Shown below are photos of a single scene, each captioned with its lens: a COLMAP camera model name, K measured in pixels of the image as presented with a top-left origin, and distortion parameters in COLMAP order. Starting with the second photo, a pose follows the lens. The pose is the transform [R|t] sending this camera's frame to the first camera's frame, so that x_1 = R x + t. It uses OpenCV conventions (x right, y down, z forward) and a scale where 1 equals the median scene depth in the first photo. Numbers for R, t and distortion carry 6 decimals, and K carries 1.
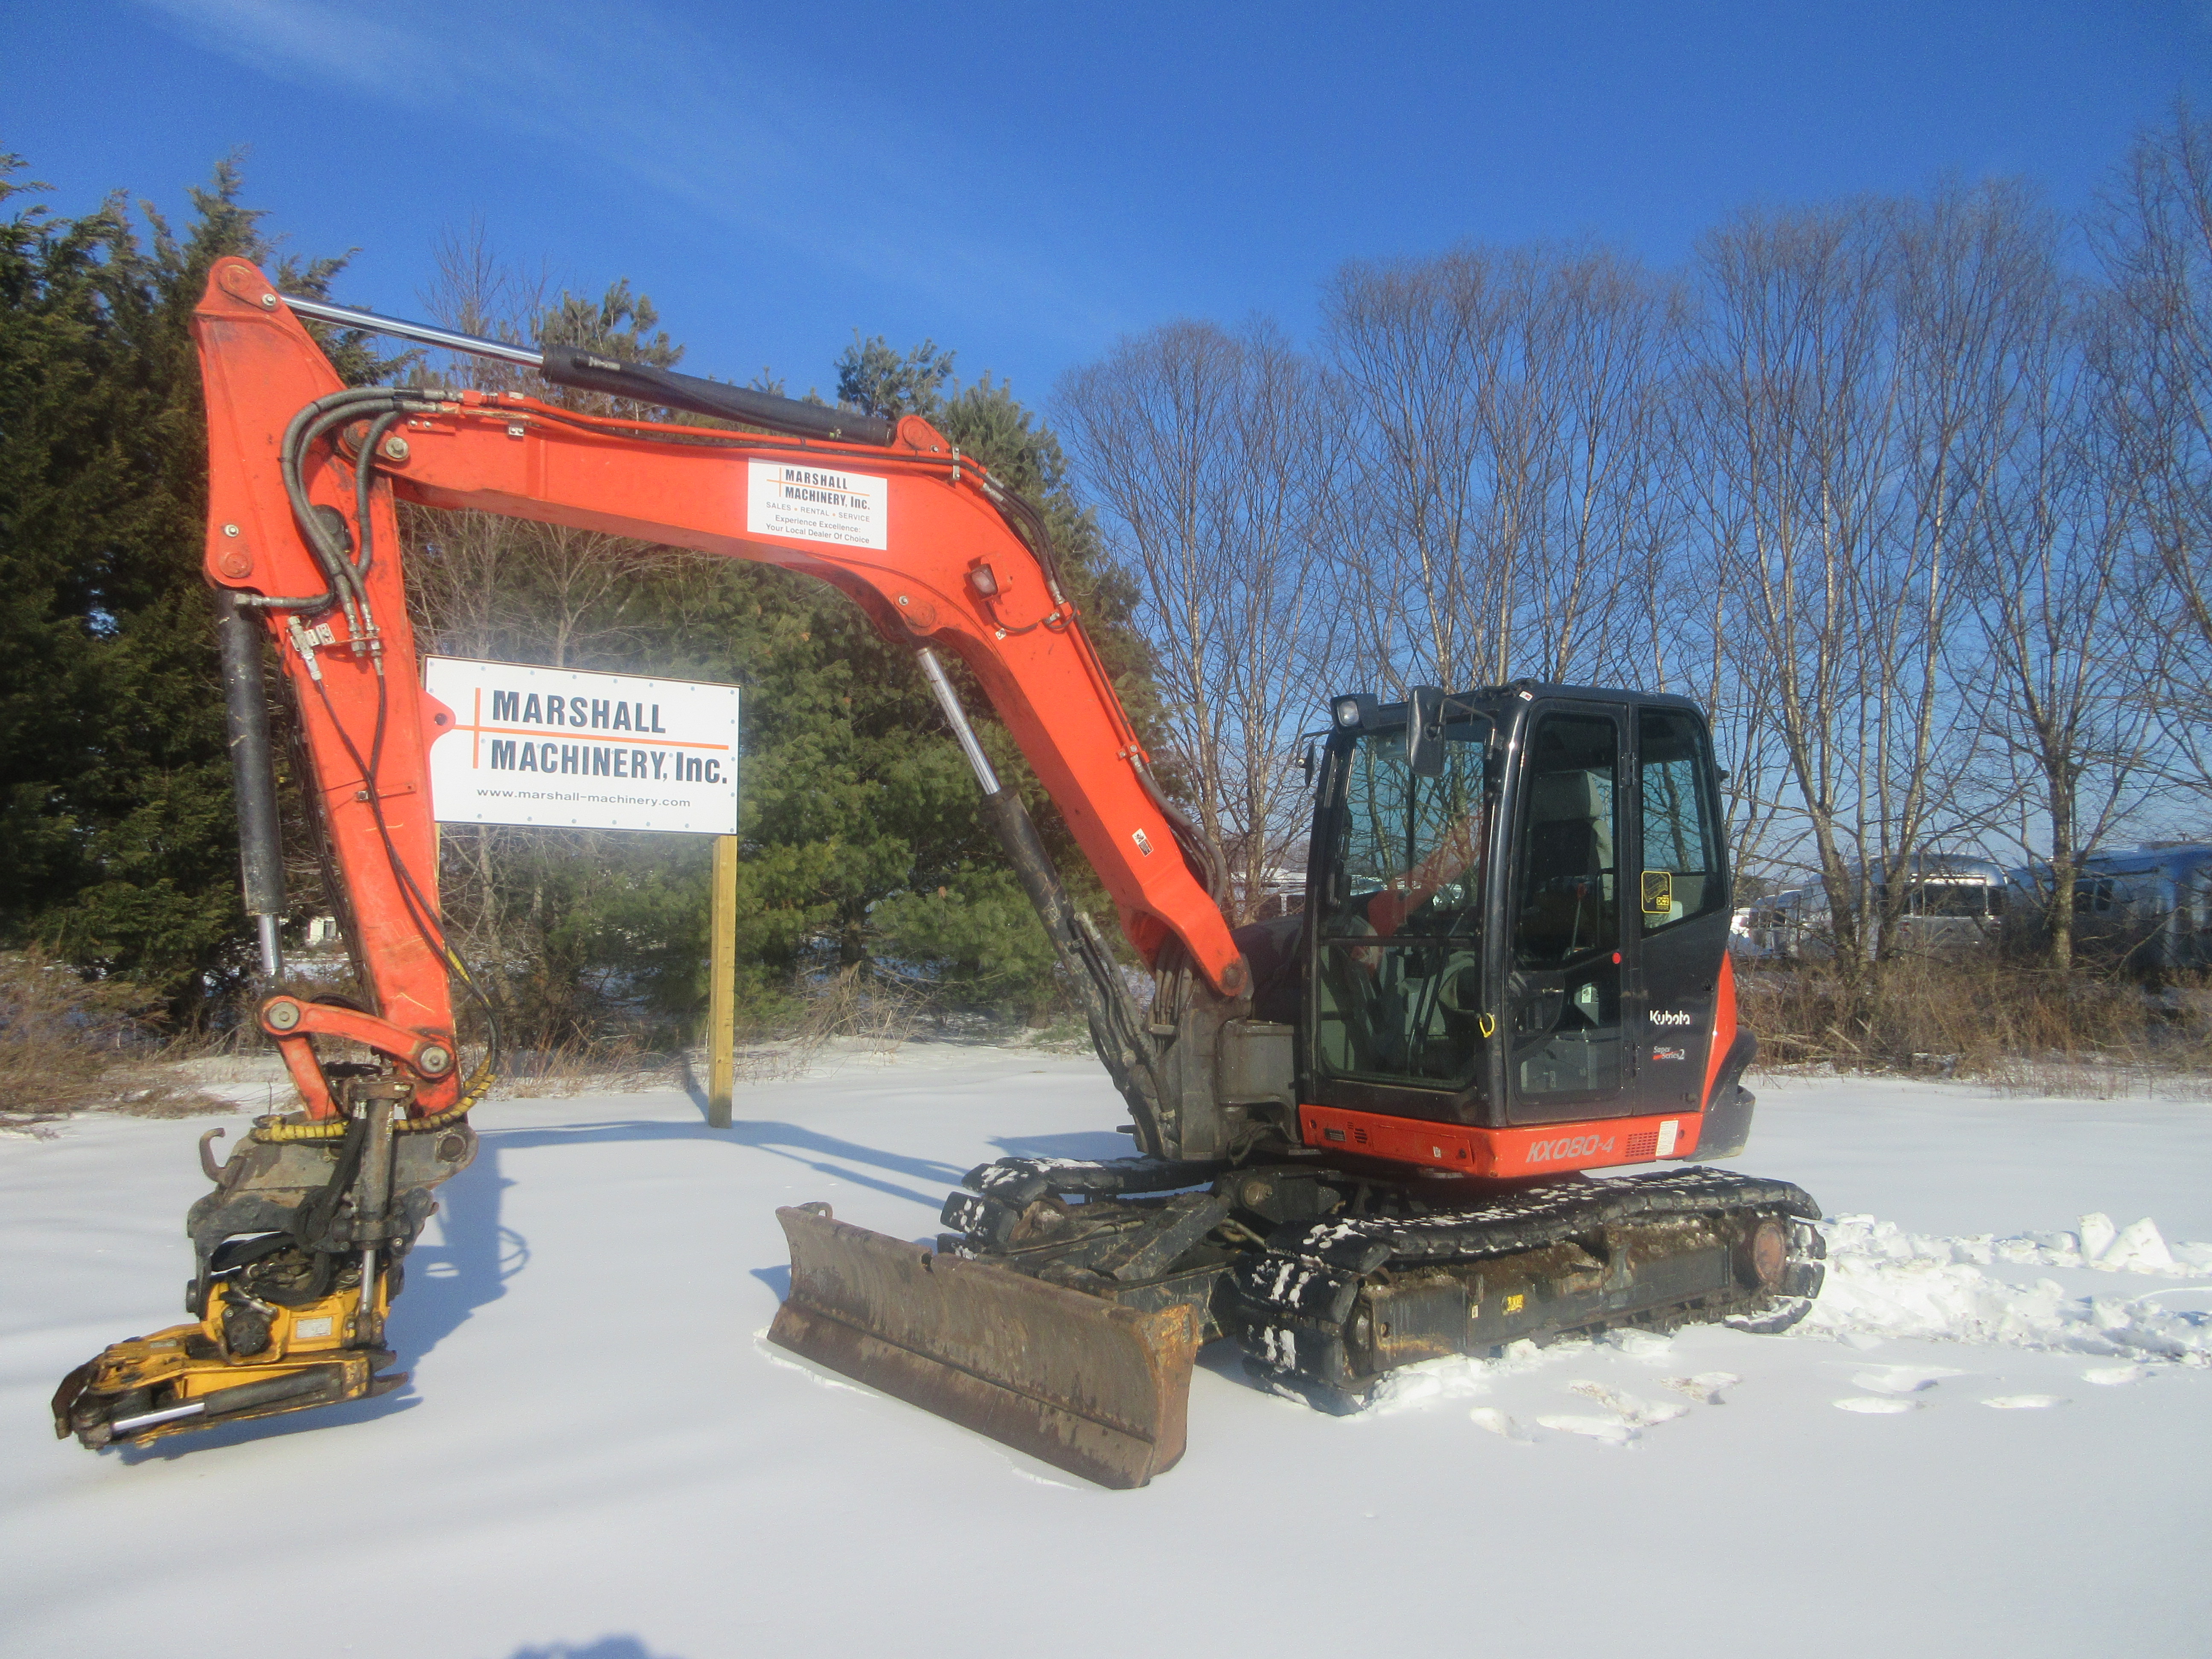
lens RADIAL K [[1640.5, 0, 1100.0], [0, 1640.5, 834.4], [0, 0, 1]] dist [-0.000806, 0.008749]
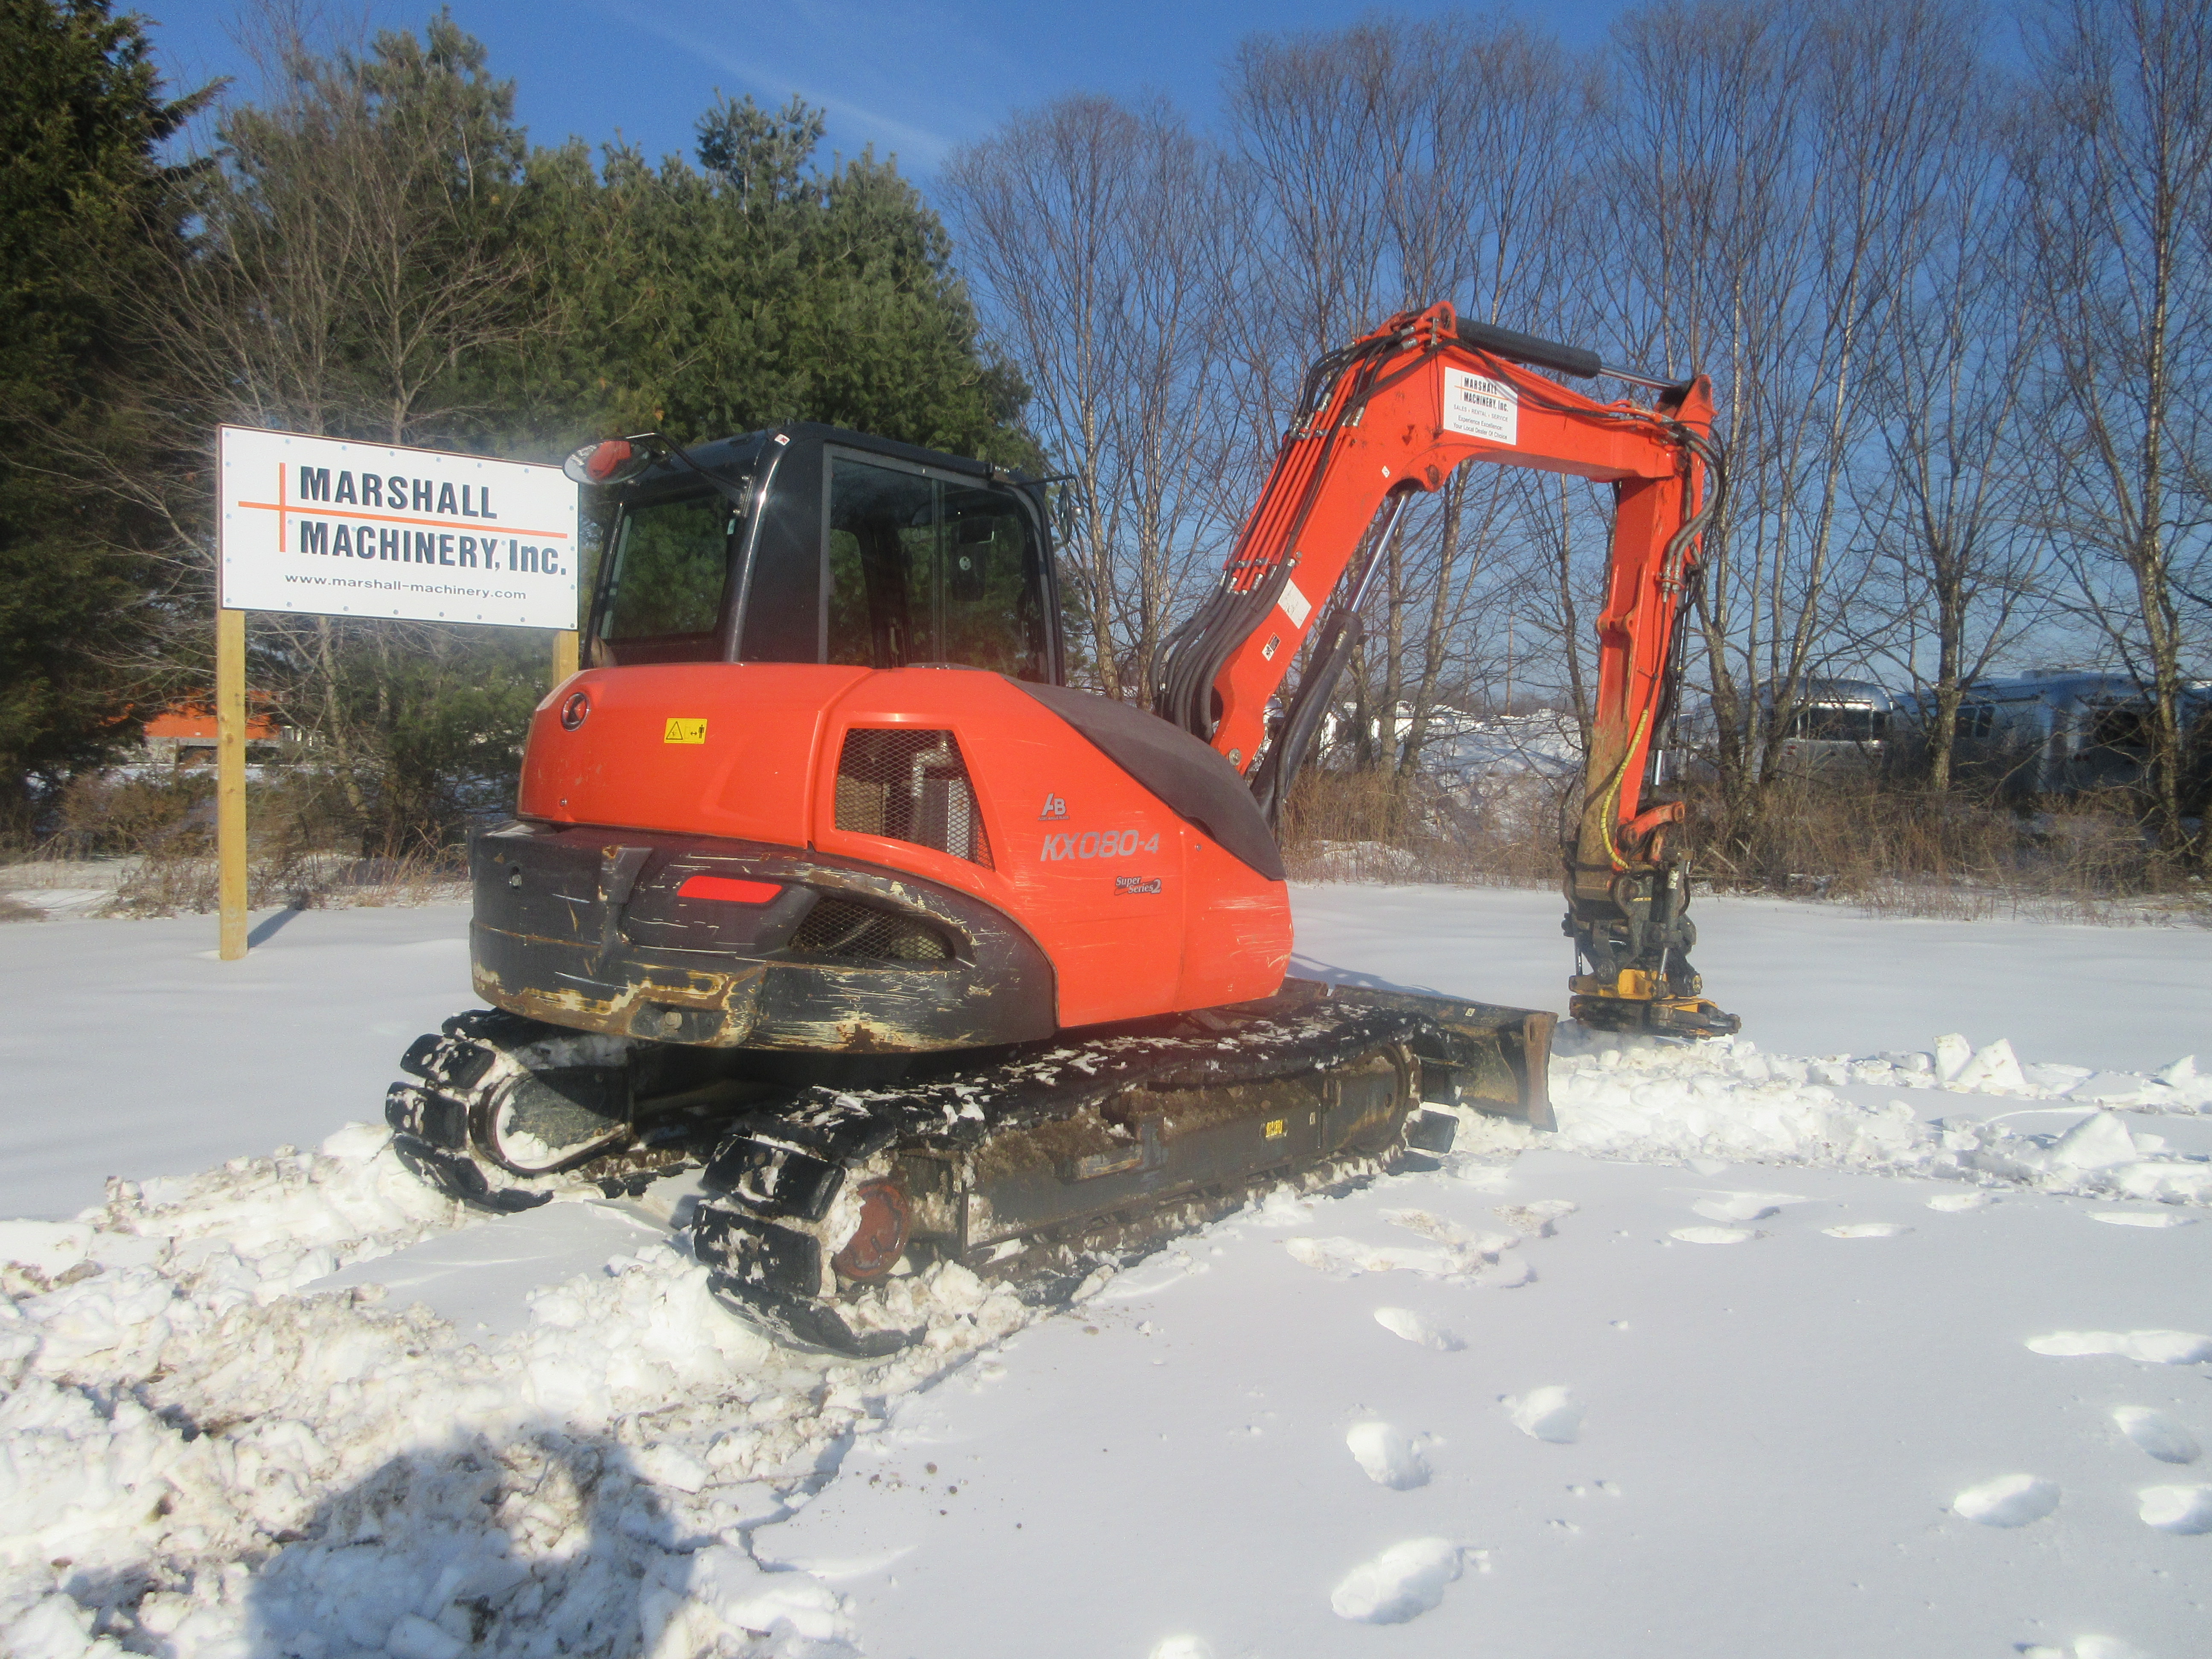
lens RADIAL K [[1638.5, 0, 1095.7], [0, 1638.5, 829.2], [0, 0, 1]] dist [0.000947, 0.005331]
pose [[0.998496, 0.010683, 0.053780, 0.026984], [-0.016434, 0.994054, 0.107644, 0.007910], [-0.052310, -0.108366, 0.992734, 0.044630]]
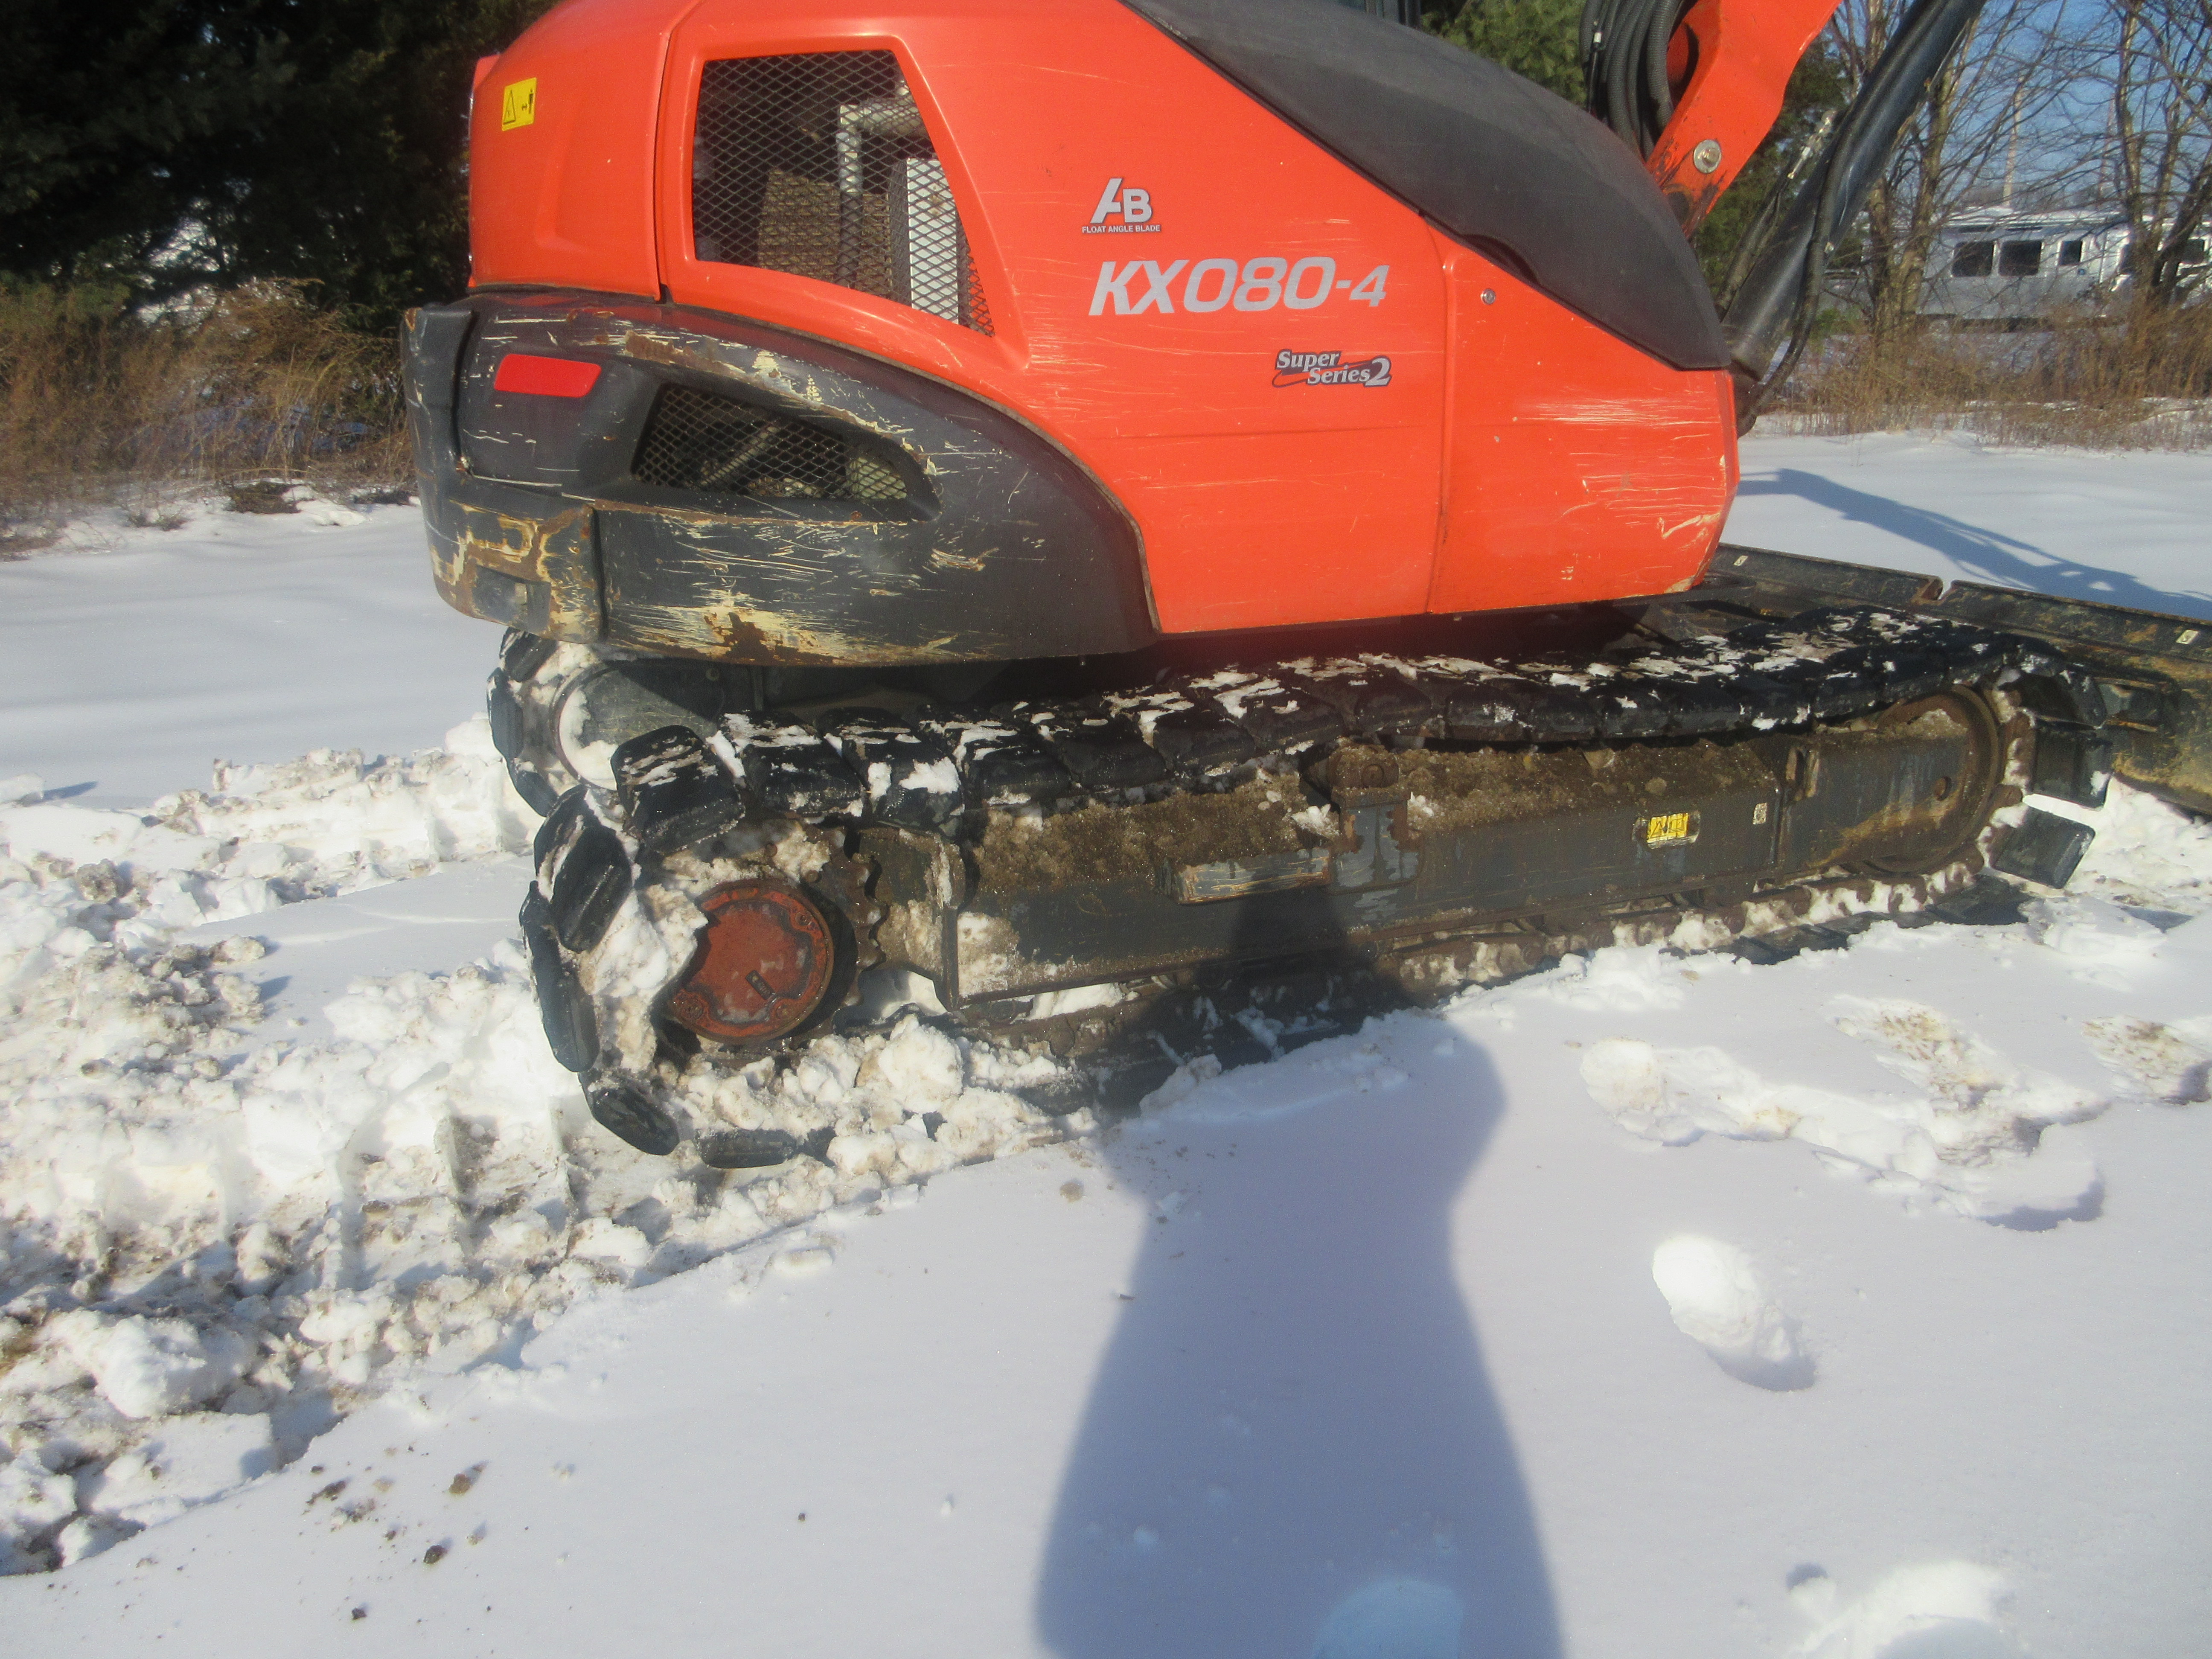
lens RADIAL K [[1626.5, 0, 1093.3], [0, 1626.5, 829.7], [0, 0, 1]] dist [-0.012958, 0.008090]
pose [[0.921877, 0.092063, -0.376387, 0.110339], [0.046862, 0.937746, 0.344147, 0.045081], [0.384639, -0.334899, 0.860172, 0.221431]]
